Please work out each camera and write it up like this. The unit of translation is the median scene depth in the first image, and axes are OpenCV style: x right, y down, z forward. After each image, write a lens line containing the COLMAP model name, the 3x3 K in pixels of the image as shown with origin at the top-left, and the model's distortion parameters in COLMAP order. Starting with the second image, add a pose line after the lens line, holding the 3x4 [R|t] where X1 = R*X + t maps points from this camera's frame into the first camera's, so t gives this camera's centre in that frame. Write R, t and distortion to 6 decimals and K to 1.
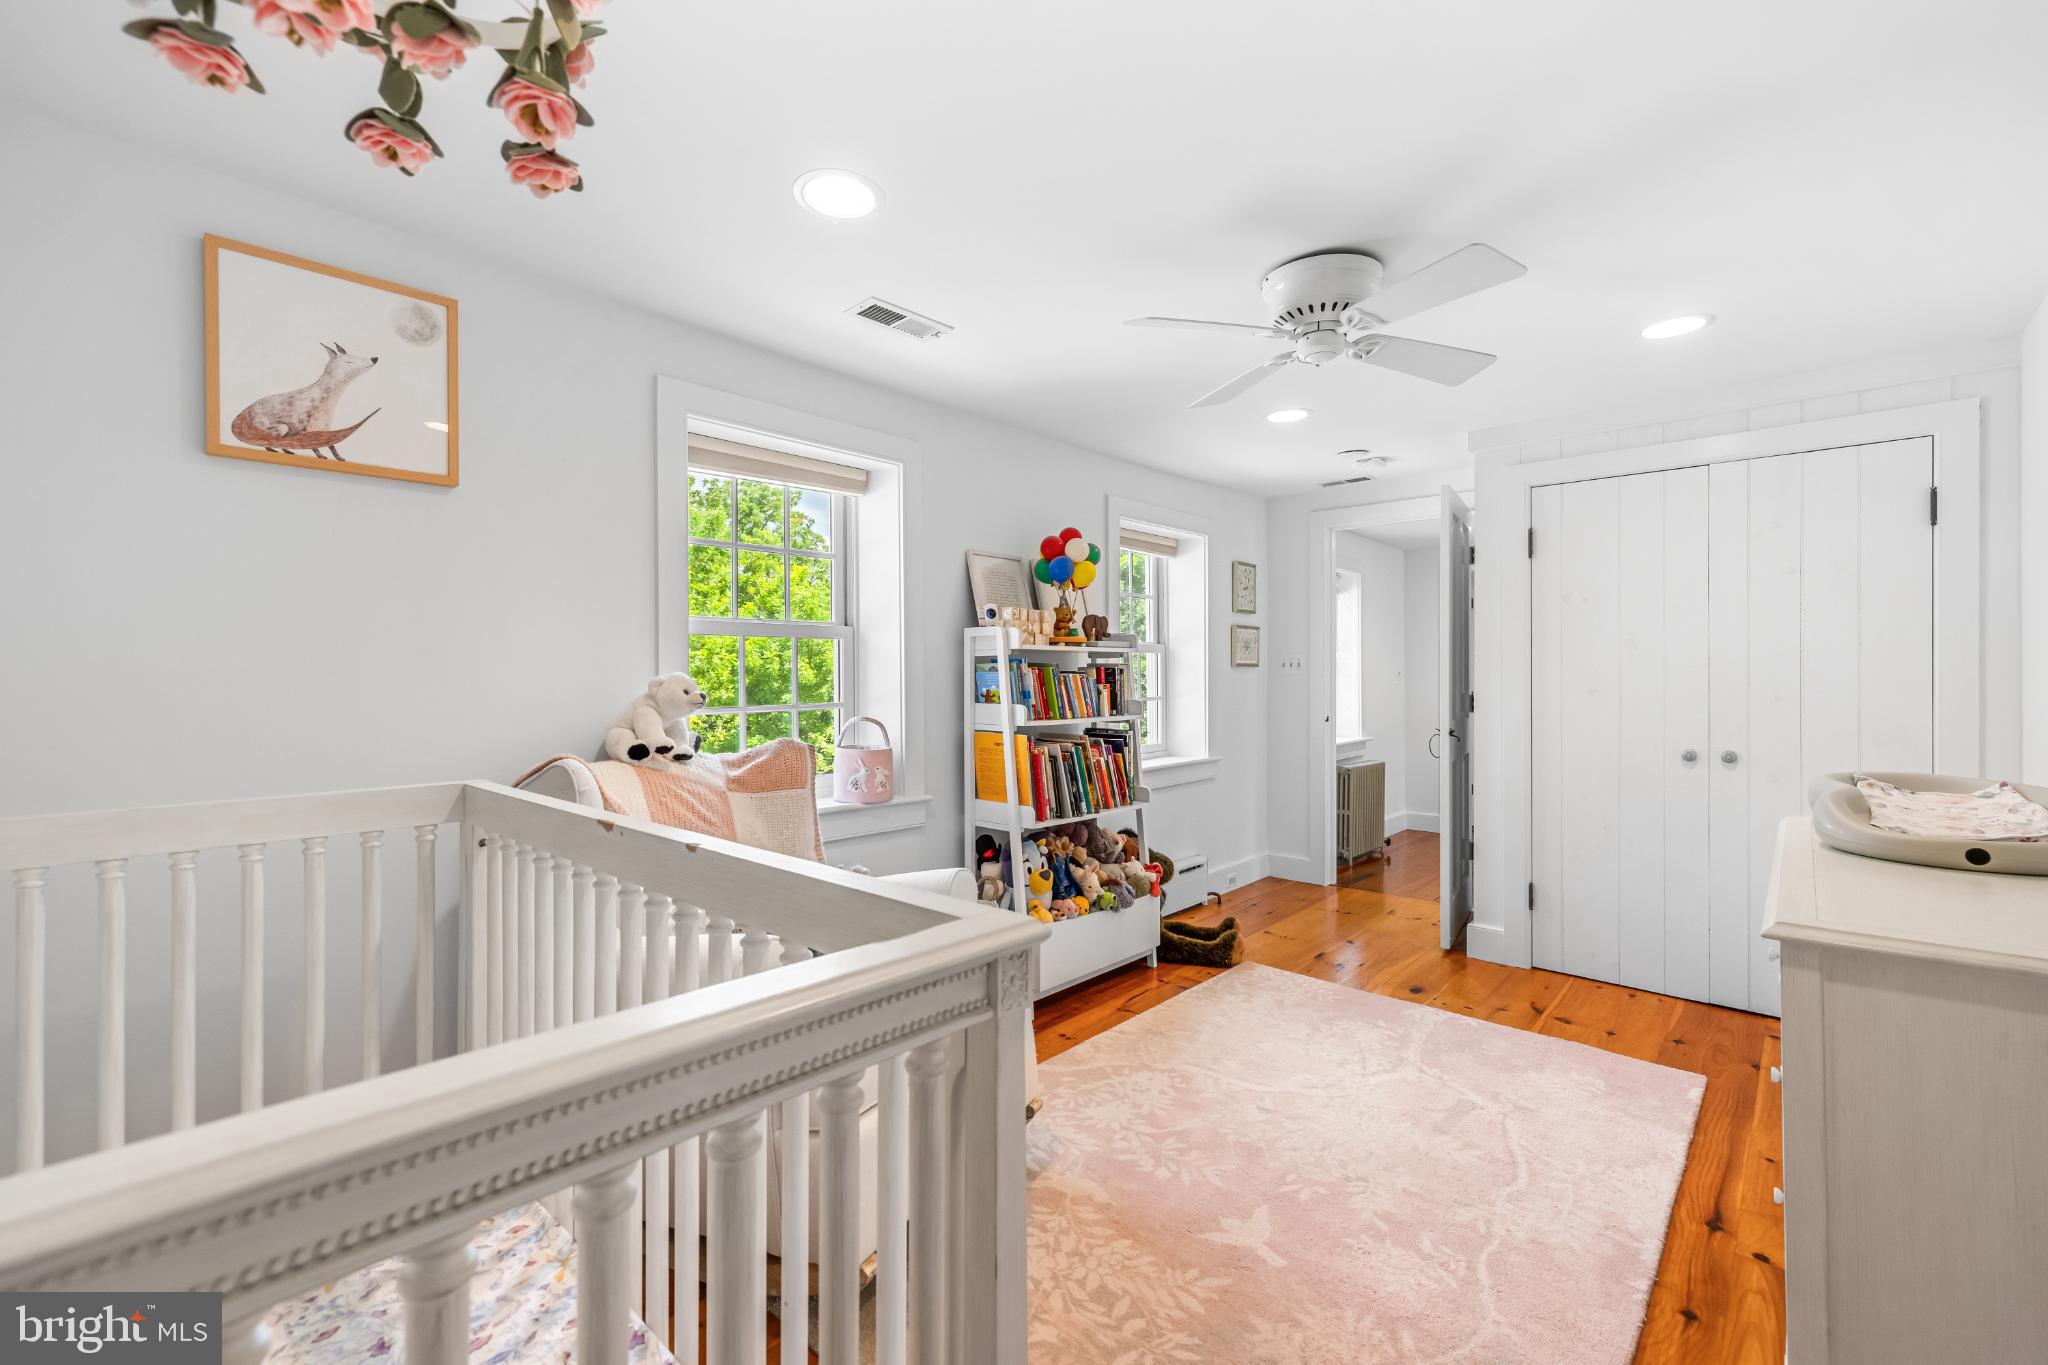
lens RADIAL K [[859.7, 0, 1020.0], [0, 859.7, 673.7], [0, 0, 1]] dist [0.000670, -0.001314]
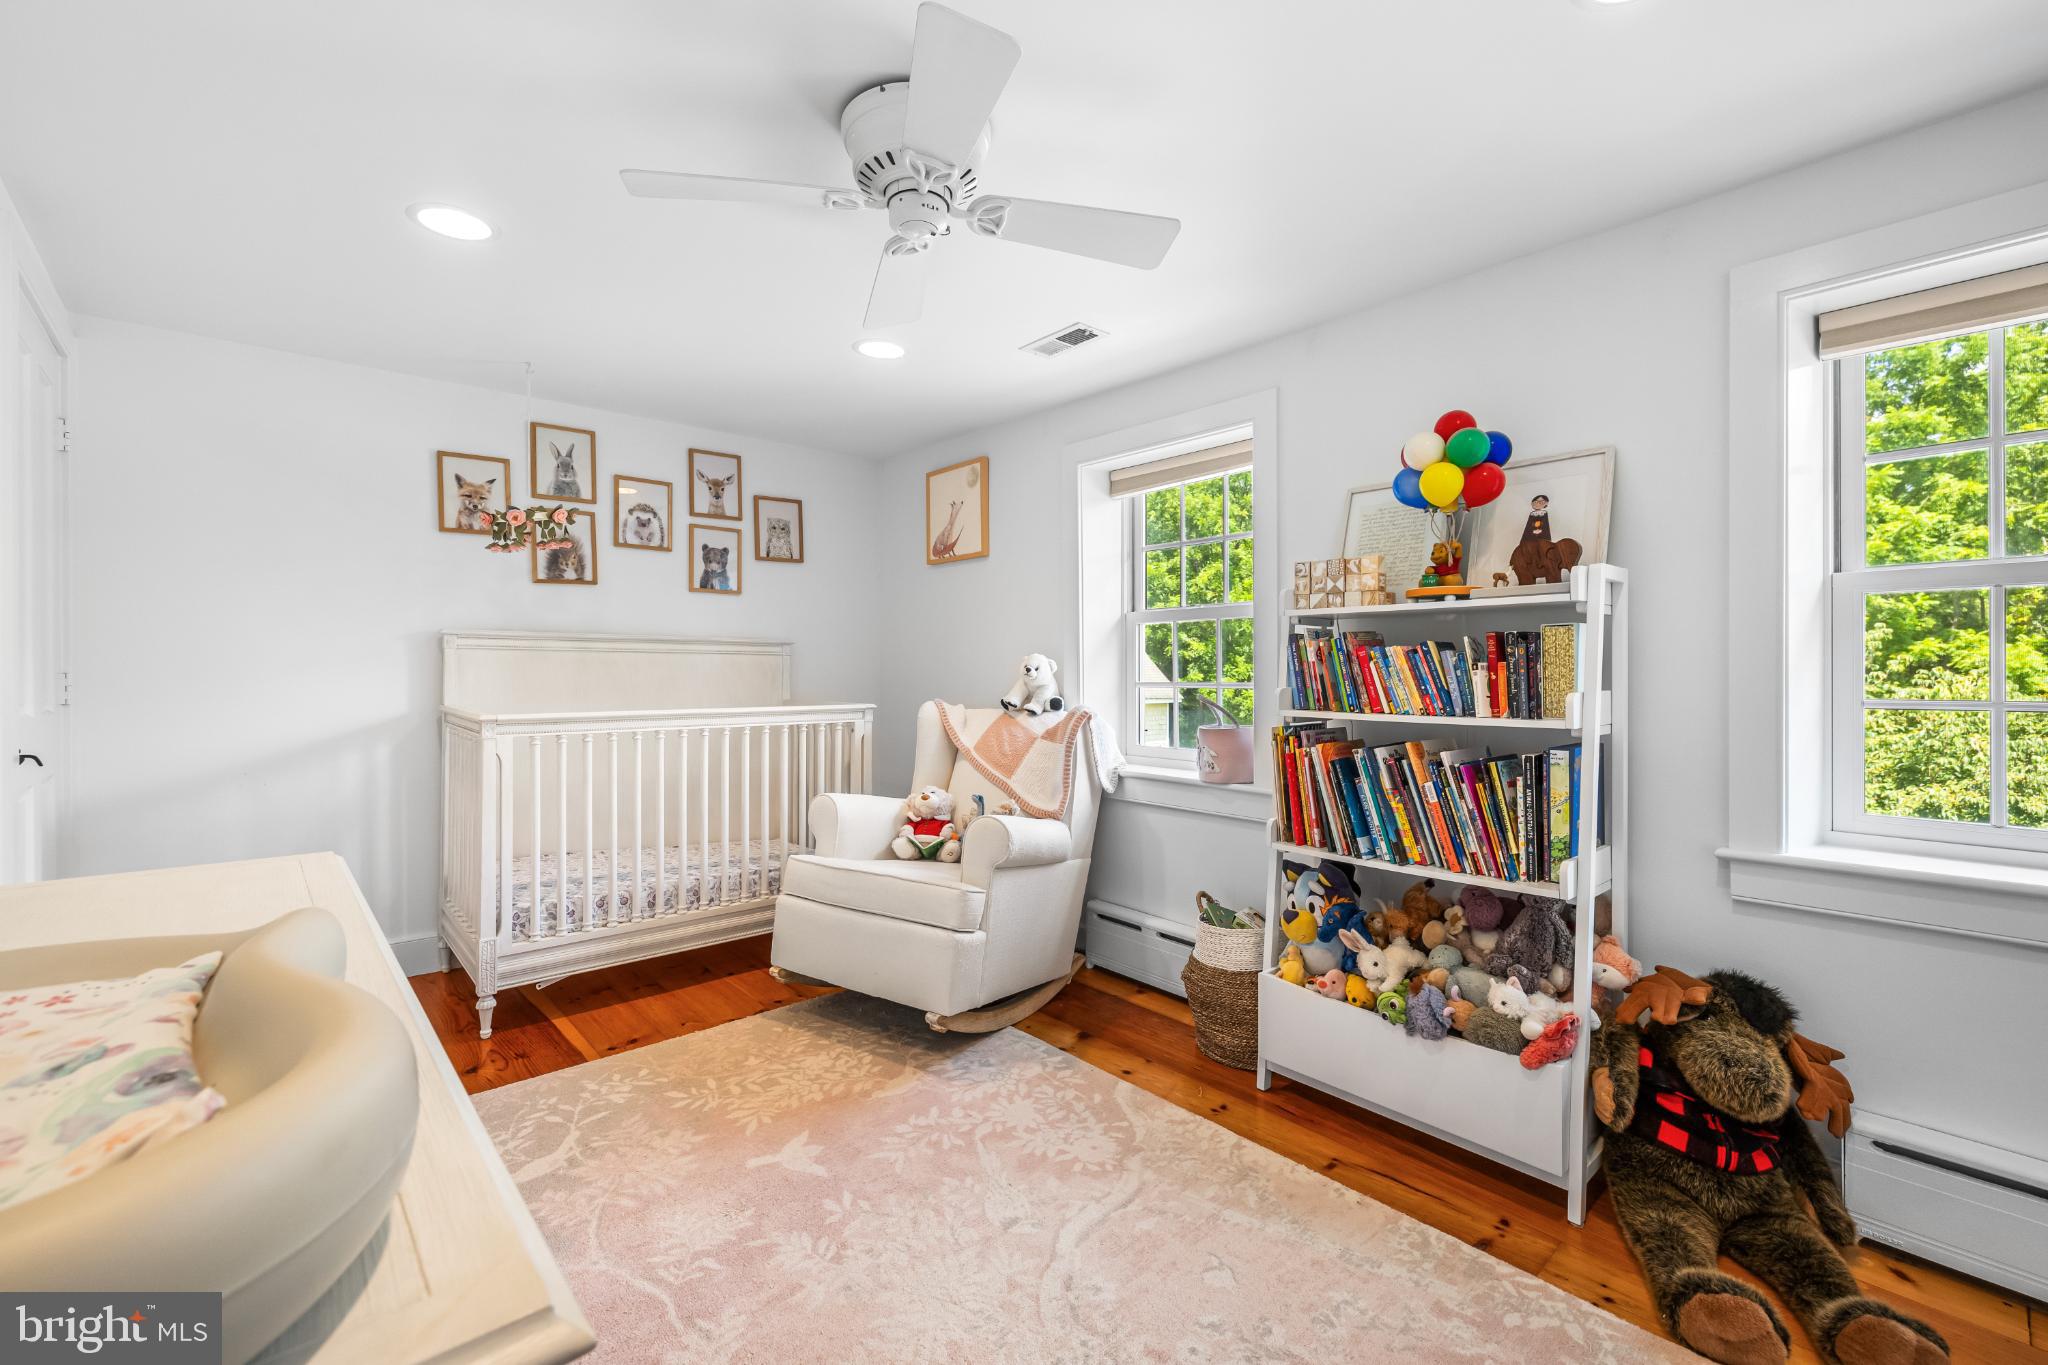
lens RADIAL K [[859.7, 0, 1019.0], [0, 859.7, 672.5], [0, 0, 1]] dist [0.000670, -0.001314]
pose [[-0.096788, 0.010035, -0.995254, 1.068102], [0.003160, 0.999947, 0.009775, 0.016271], [0.995300, -0.002199, -0.096814, 1.119523]]
